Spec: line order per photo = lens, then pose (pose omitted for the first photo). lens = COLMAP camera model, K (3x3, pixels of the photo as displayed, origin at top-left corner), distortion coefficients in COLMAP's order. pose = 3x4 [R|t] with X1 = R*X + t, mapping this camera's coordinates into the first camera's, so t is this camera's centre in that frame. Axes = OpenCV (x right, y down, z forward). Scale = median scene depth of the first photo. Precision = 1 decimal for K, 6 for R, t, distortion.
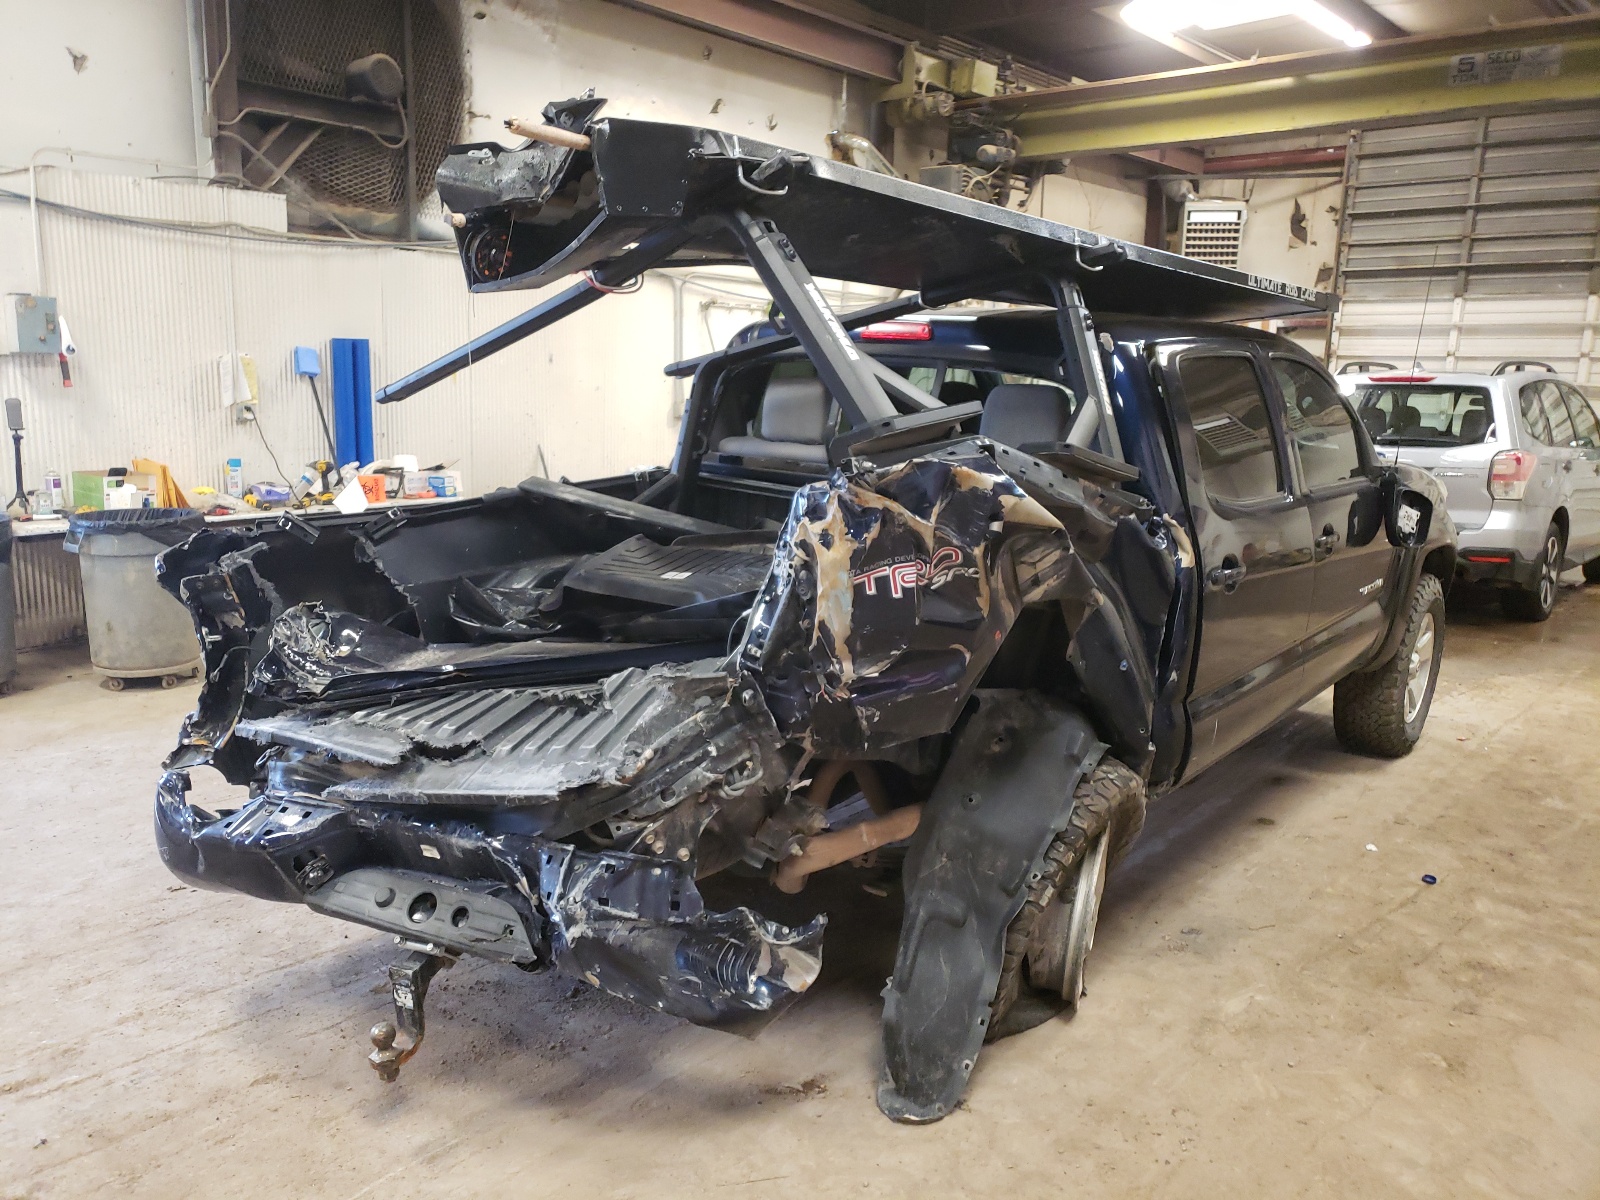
lens RADIAL K [[1246.6, 0, 761.7], [0, 1246.6, 616.5], [0, 0, 1]] dist [0.029544, -0.001471]
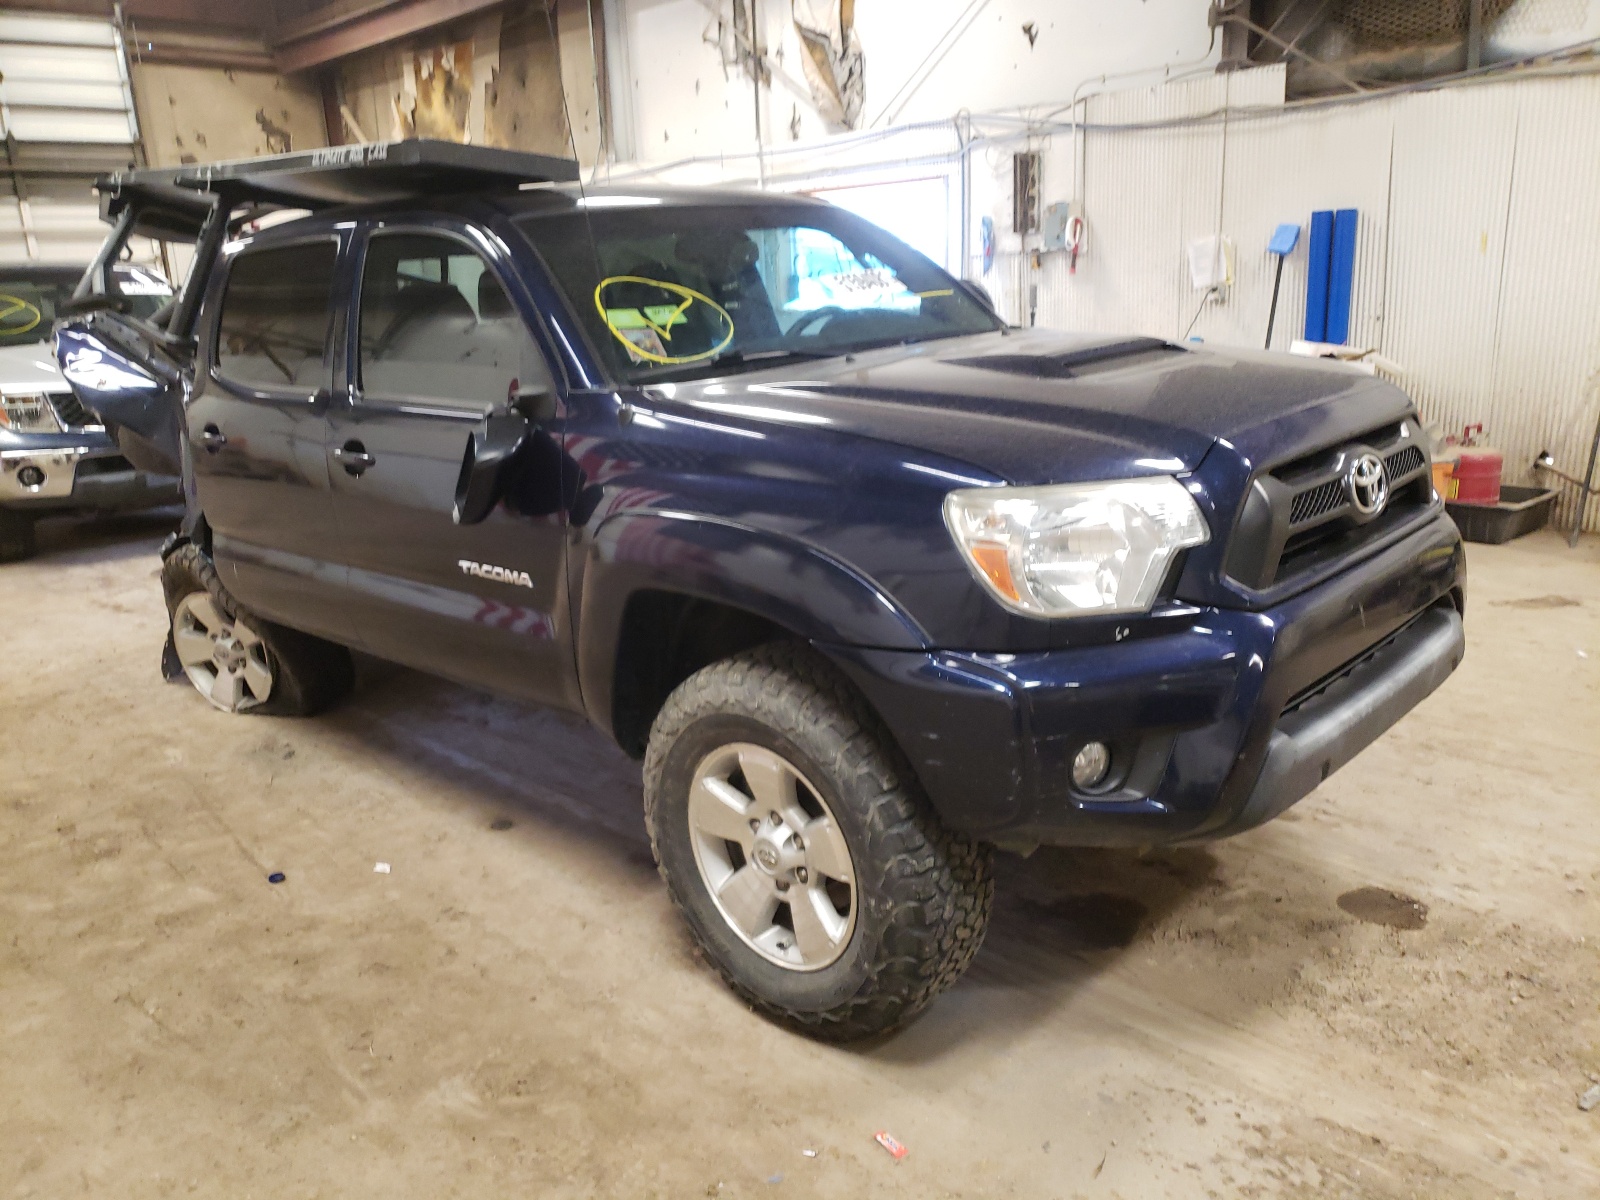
lens RADIAL K [[1246.6, 0, 812.0], [0, 1246.6, 608.6], [0, 0, 1]] dist [0.029544, -0.001471]
pose [[-0.074228, 0.248584, -0.965762, 1.542857], [-0.154082, 0.953945, 0.257385, -0.281345], [0.985266, 0.167912, -0.032507, 1.643595]]
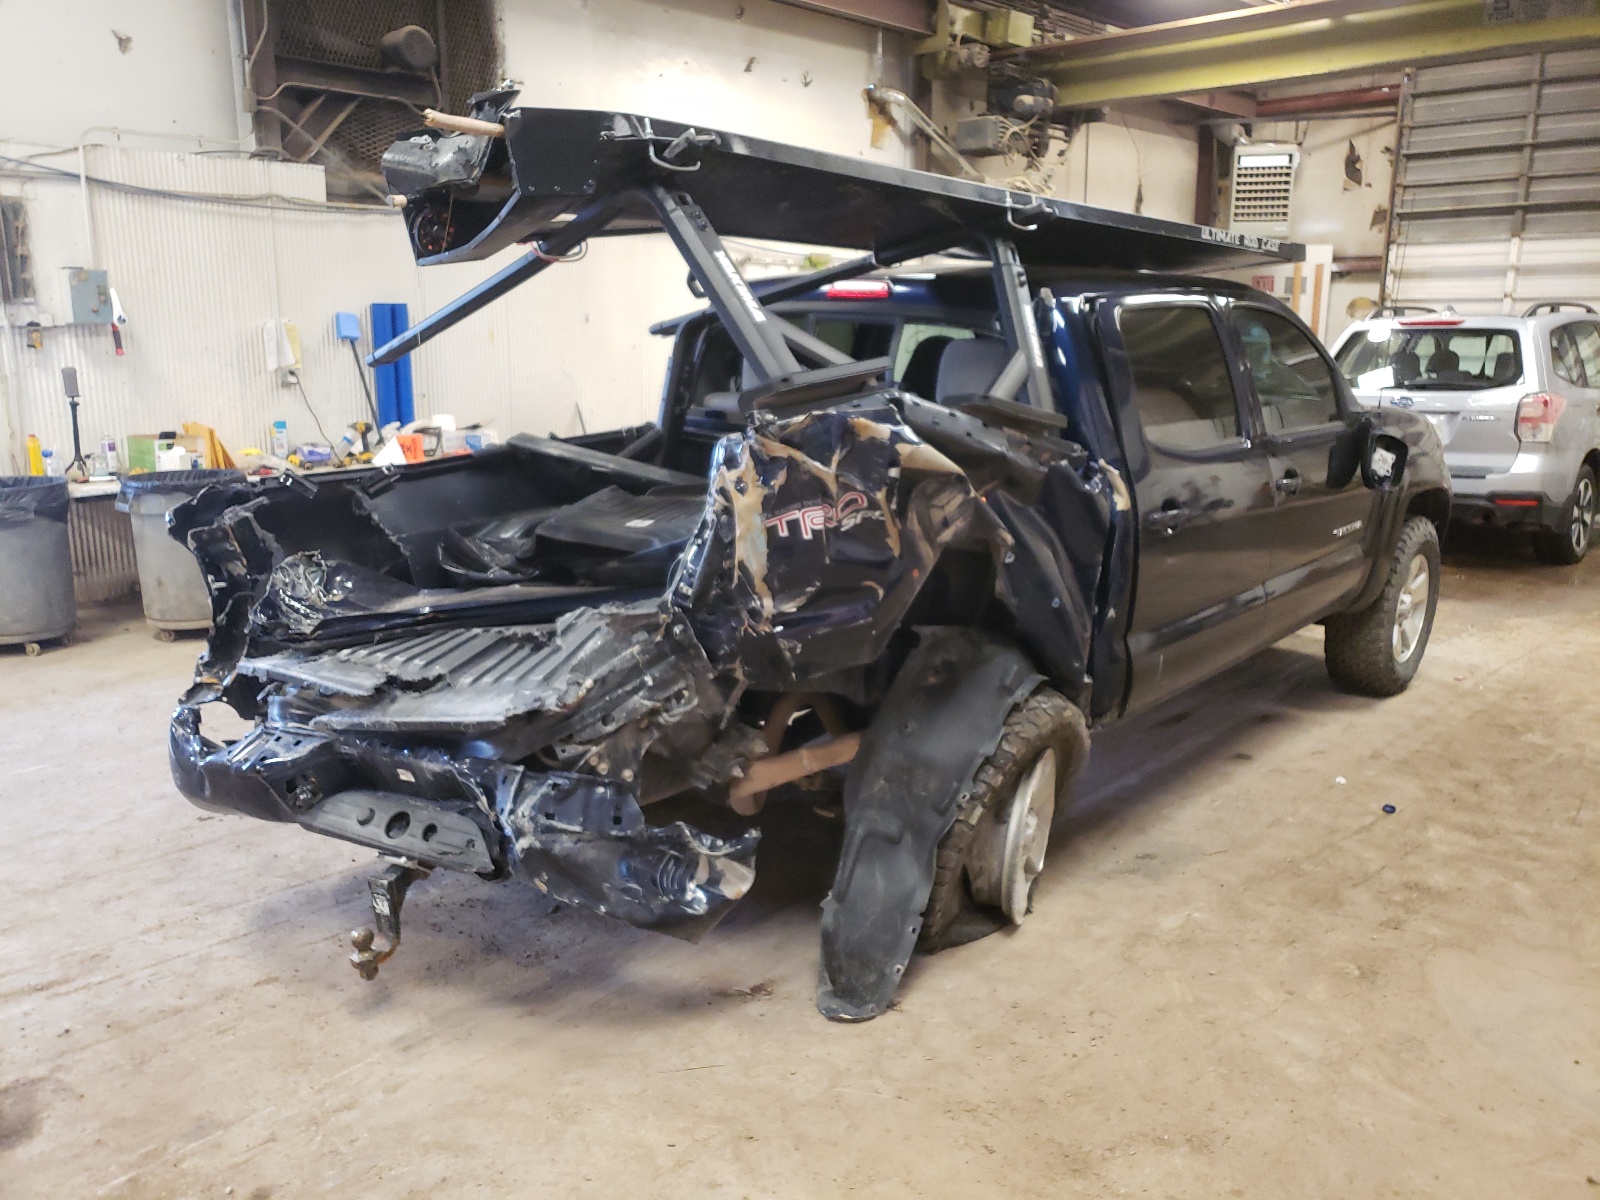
lens RADIAL K [[1246.6, 0, 783.3], [0, 1246.6, 602.5], [0, 0, 1]] dist [0.029544, -0.001471]
pose [[0.998994, -0.008985, -0.043925, 0.094388], [0.010046, 0.999662, 0.023994, 0.010184], [0.043695, -0.024411, 0.998747, -0.067055]]
